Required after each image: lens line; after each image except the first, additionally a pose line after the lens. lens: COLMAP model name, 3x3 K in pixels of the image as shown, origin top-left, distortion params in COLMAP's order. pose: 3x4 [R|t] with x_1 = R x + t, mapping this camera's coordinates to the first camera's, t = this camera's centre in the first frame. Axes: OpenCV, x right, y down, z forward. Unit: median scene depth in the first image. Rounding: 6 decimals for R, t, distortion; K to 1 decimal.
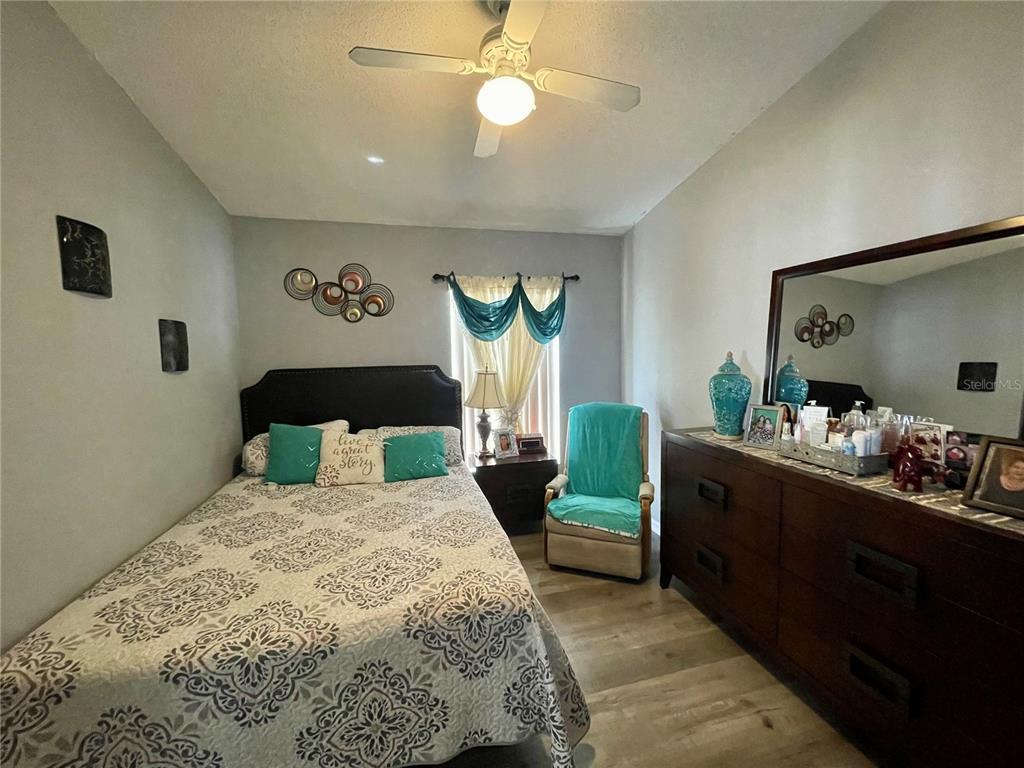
lens RADIAL K [[412.5, 0, 511.4], [0, 412.5, 383.4], [0, 0, 1]] dist [-0.002620, 0.000669]
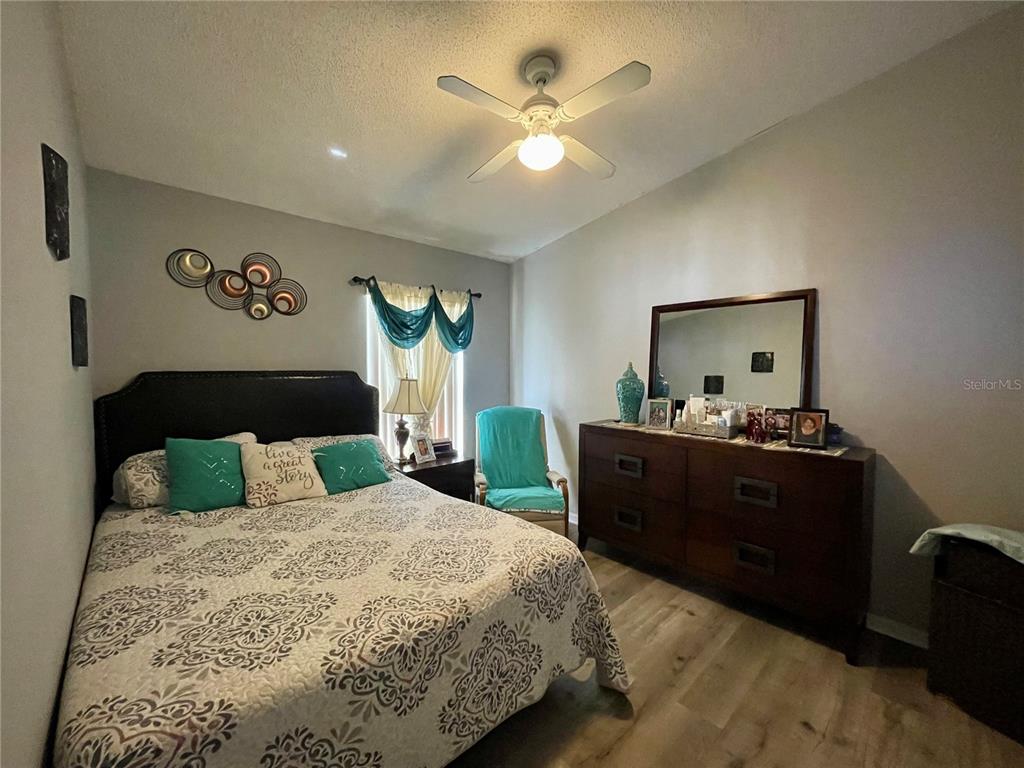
lens RADIAL K [[412.5, 0, 511.4], [0, 412.5, 383.4], [0, 0, 1]] dist [-0.002620, 0.000669]
pose [[0.881605, 0.003823, 0.471972, -0.466325], [0.016154, 0.999137, -0.038268, 0.040473], [-0.471711, 0.041362, 0.880783, -0.016699]]
